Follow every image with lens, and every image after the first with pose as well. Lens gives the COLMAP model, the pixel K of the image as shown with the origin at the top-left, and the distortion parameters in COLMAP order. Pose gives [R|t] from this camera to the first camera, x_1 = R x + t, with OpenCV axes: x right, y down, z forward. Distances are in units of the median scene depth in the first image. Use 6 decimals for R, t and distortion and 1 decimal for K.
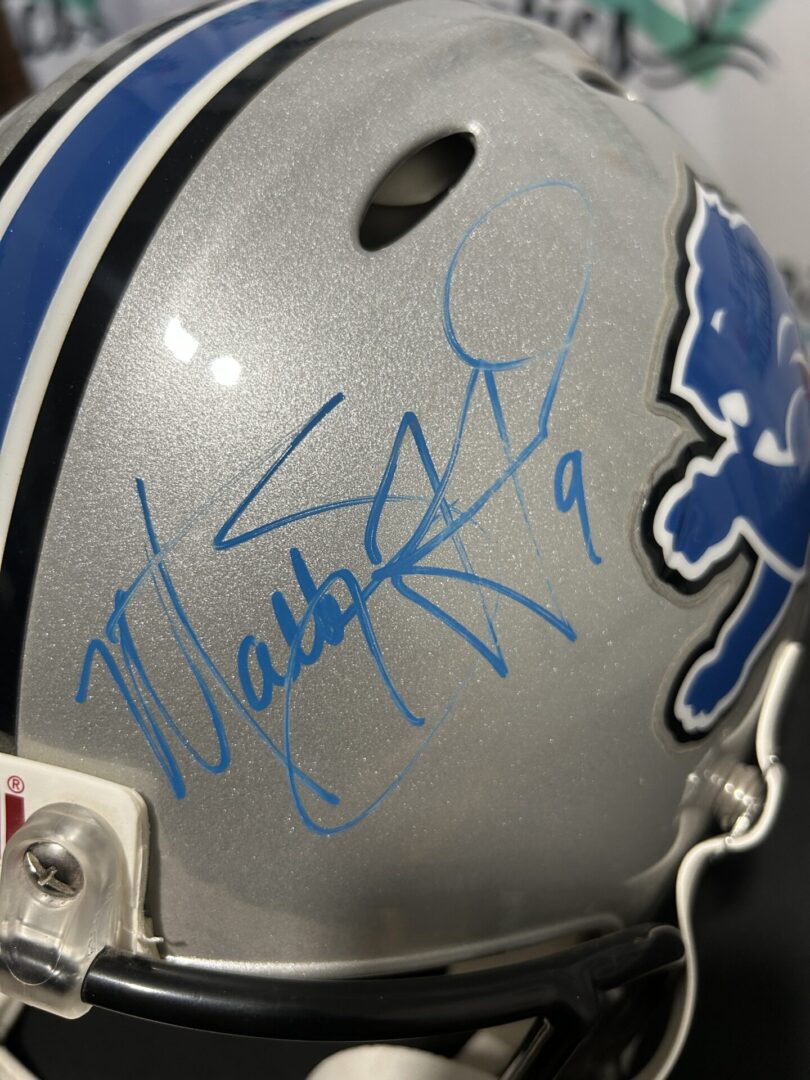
lens RADIAL K [[819.3, 0, 405.0], [0, 819.3, 540.0], [0, 0, 1]] dist [0.000196, -0.000542]
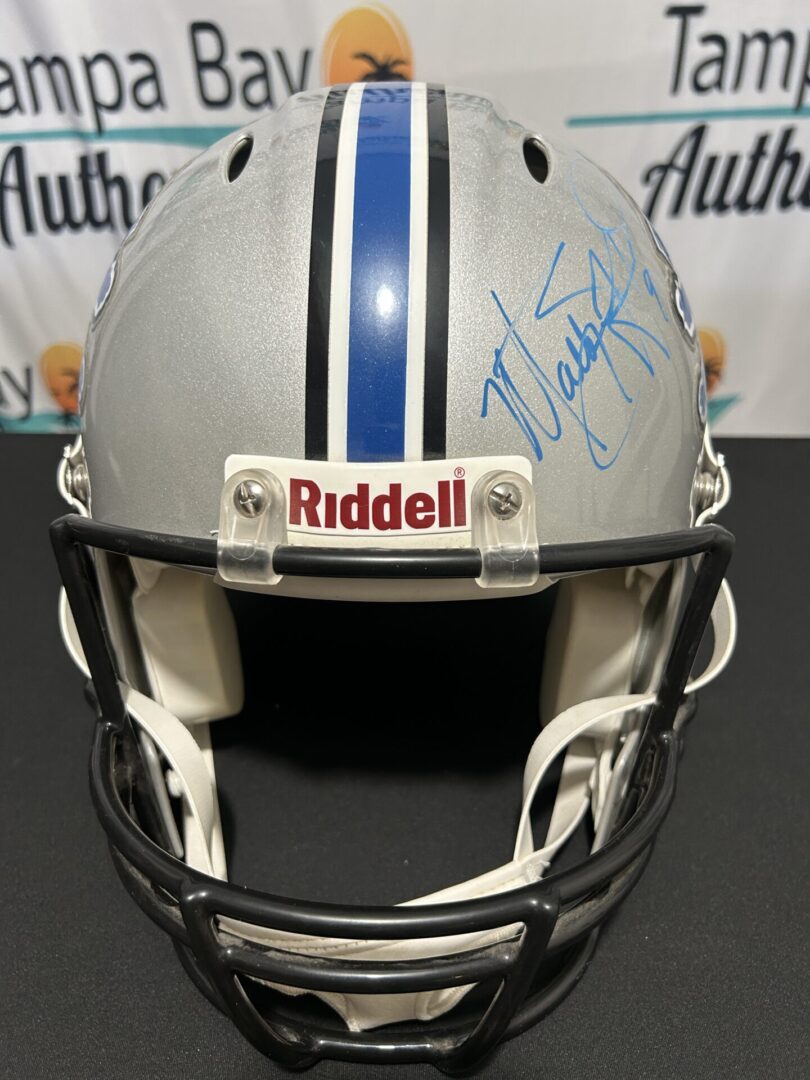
lens RADIAL K [[819.3, 0, 405.0], [0, 819.3, 540.0], [0, 0, 1]] dist [0.000196, -0.000542]
pose [[0.889334, -0.223155, 0.399107, -1.386118], [0.275092, 0.958317, -0.077159, 0.570841], [-0.365253, 0.178411, 0.913652, -0.572975]]
